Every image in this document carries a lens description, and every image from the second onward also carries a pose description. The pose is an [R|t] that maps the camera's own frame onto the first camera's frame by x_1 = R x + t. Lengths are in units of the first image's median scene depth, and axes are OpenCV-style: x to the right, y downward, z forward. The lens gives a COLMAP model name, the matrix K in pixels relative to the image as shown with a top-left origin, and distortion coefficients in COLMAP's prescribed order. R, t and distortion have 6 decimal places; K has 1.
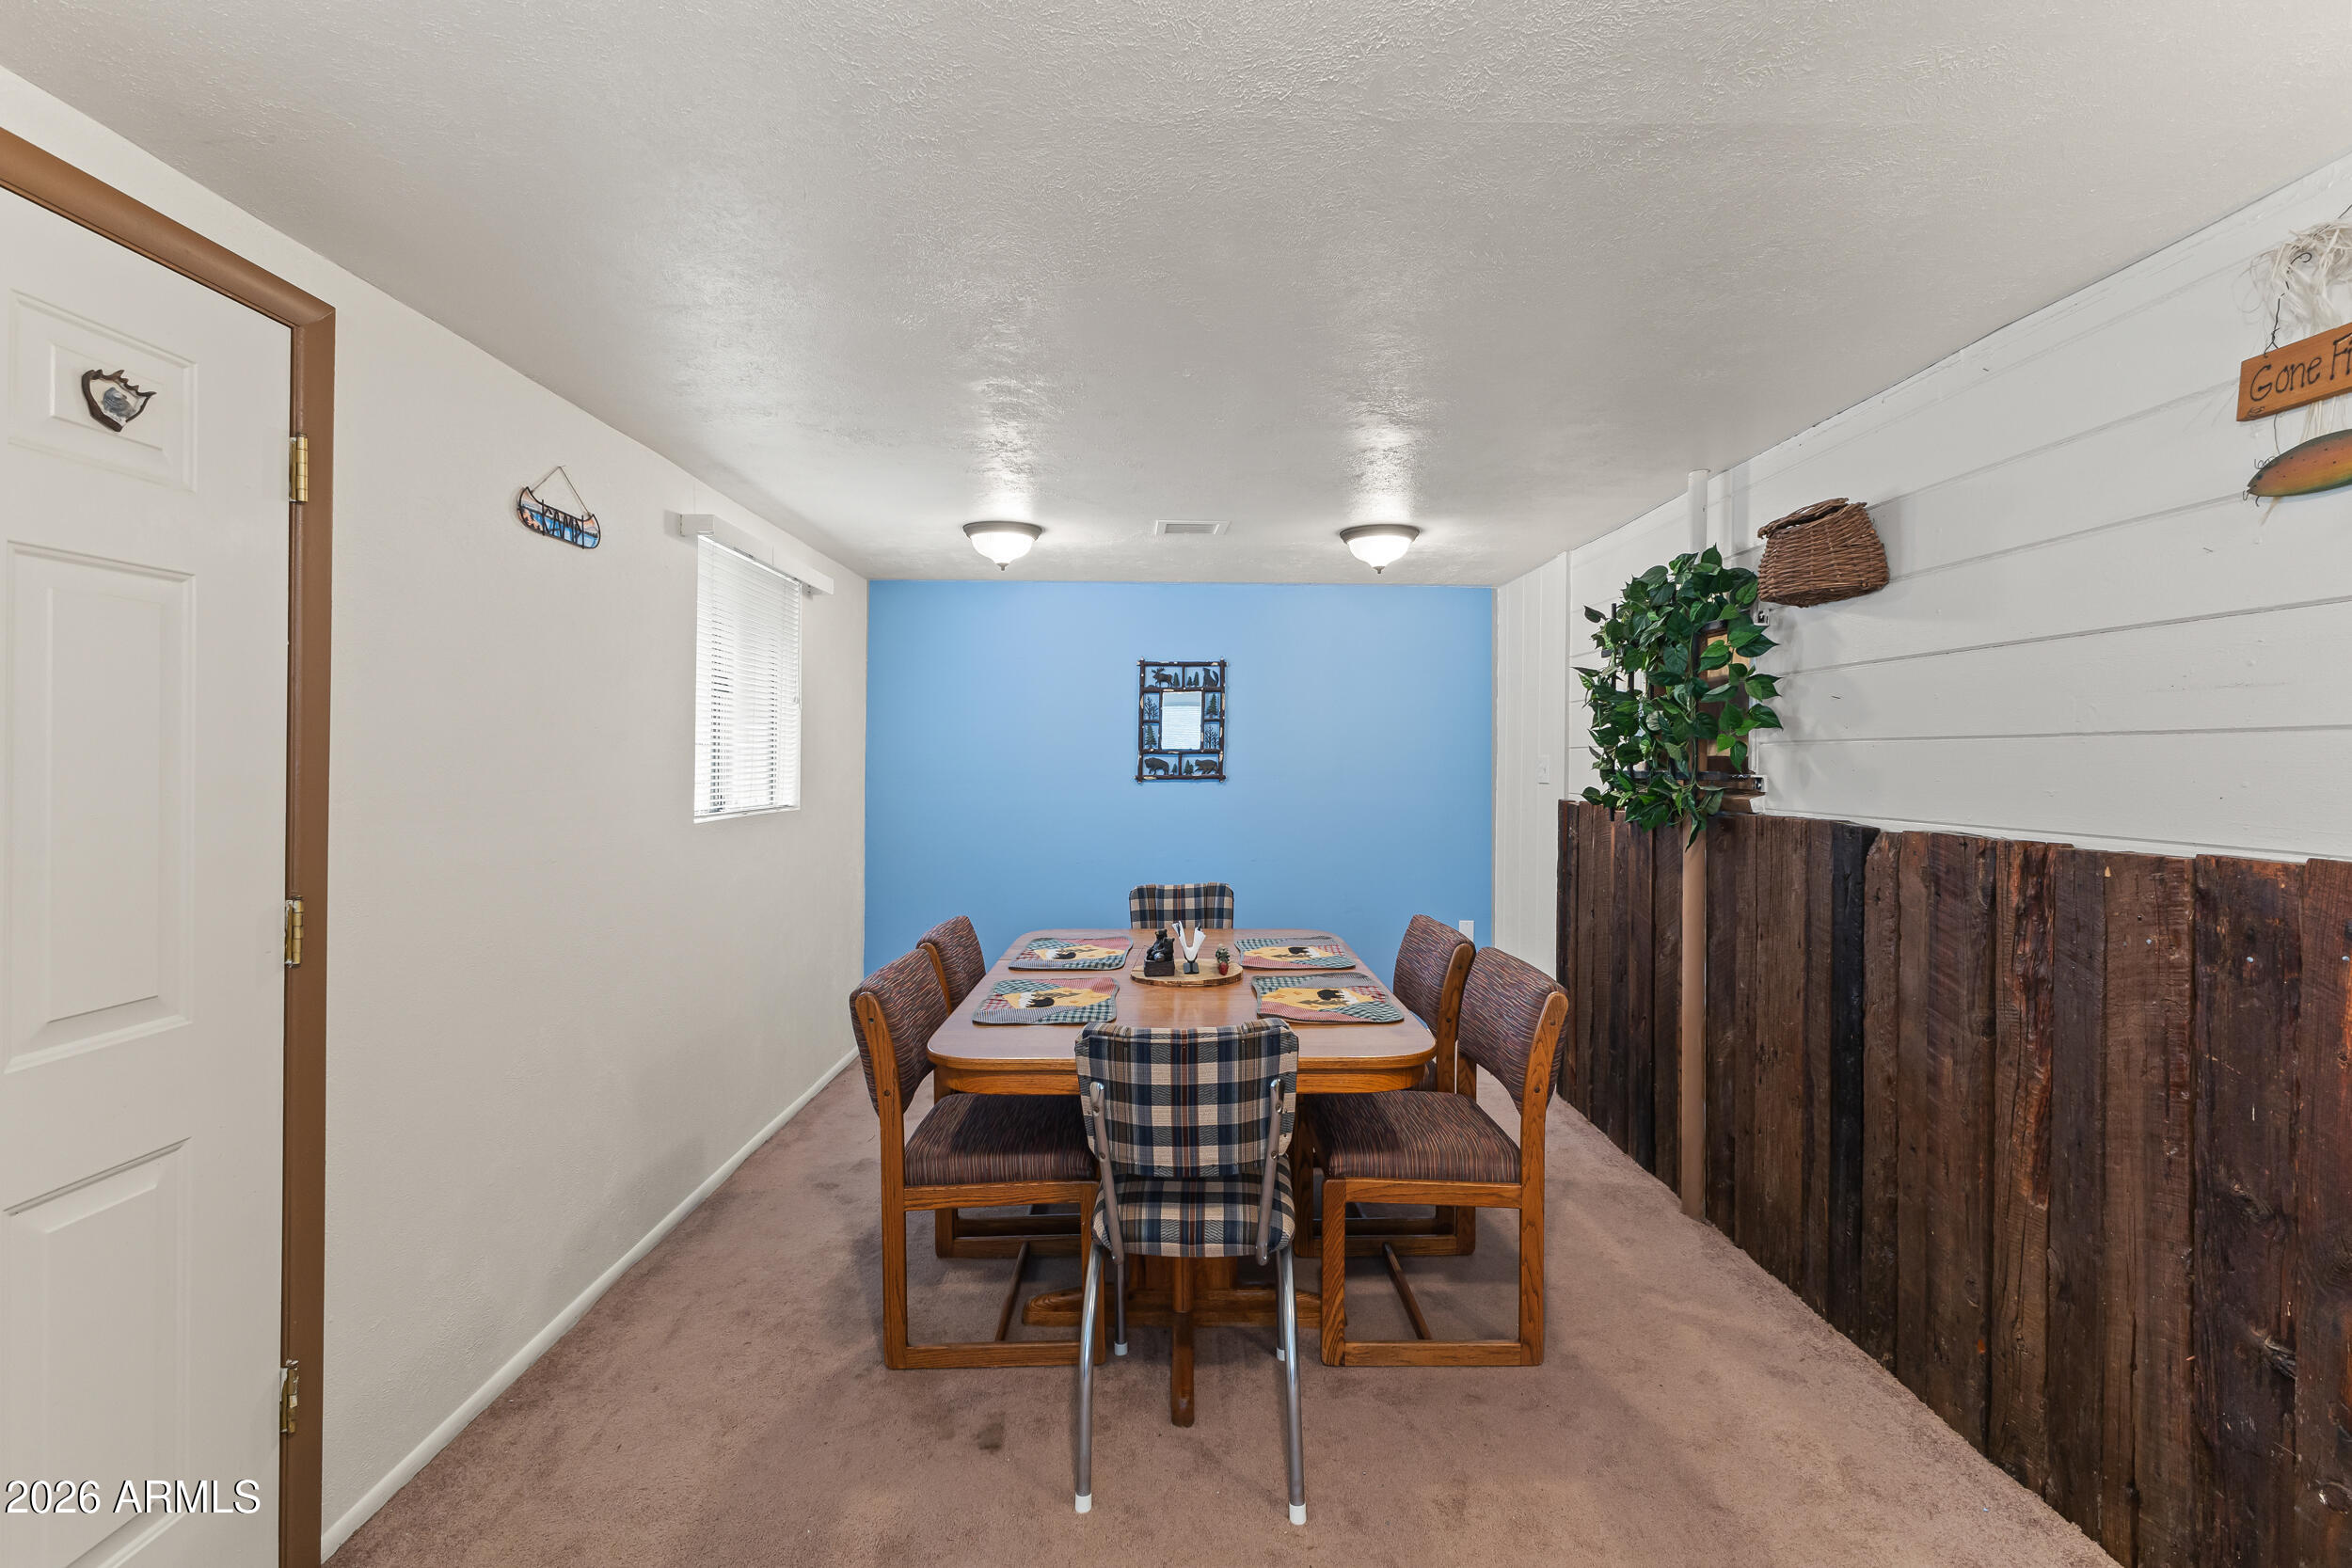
lens RADIAL K [[1012.3, 0, 1177.1], [0, 1012.3, 764.0], [0, 0, 1]] dist [0.009893, 0.000283]
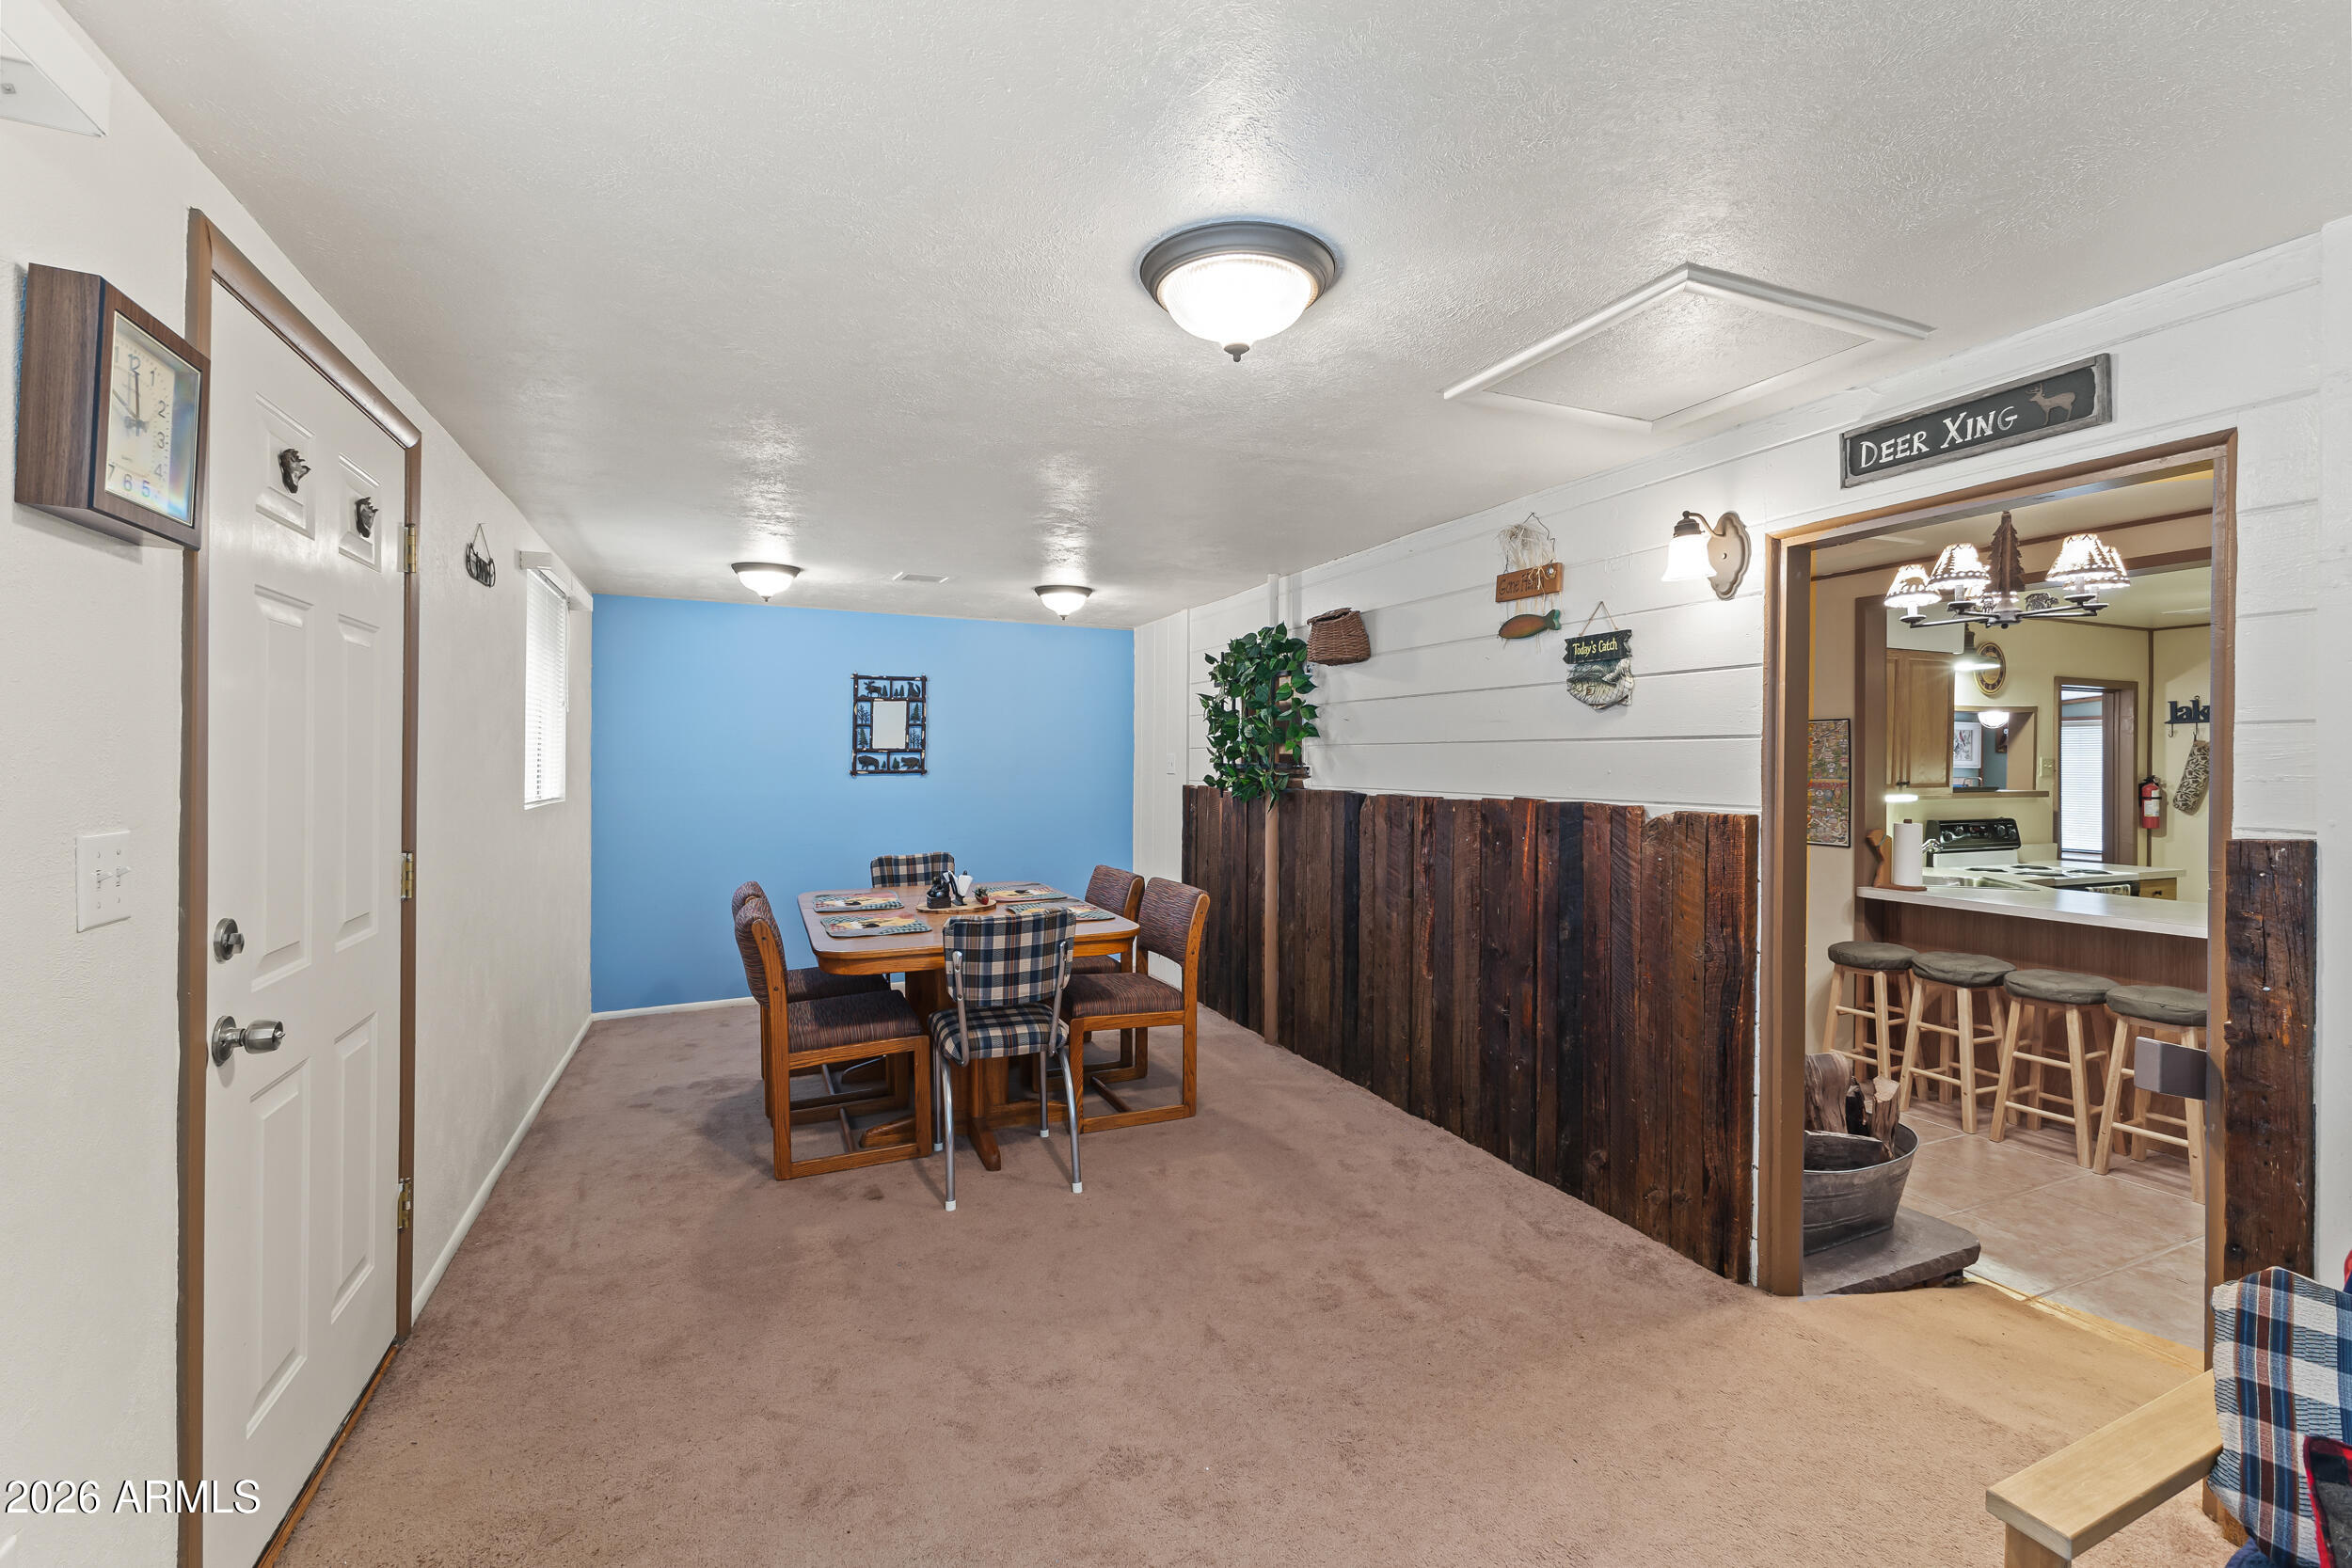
lens RADIAL K [[1017.6, 0, 1170.2], [0, 1017.6, 773.2], [0, 0, 1]] dist [0.002630, 0.000196]
pose [[0.924870, -0.006247, 0.380233, -0.279044], [0.002748, 0.999949, 0.009744, 0.007348], [-0.380275, -0.007967, 0.924839, -0.472727]]
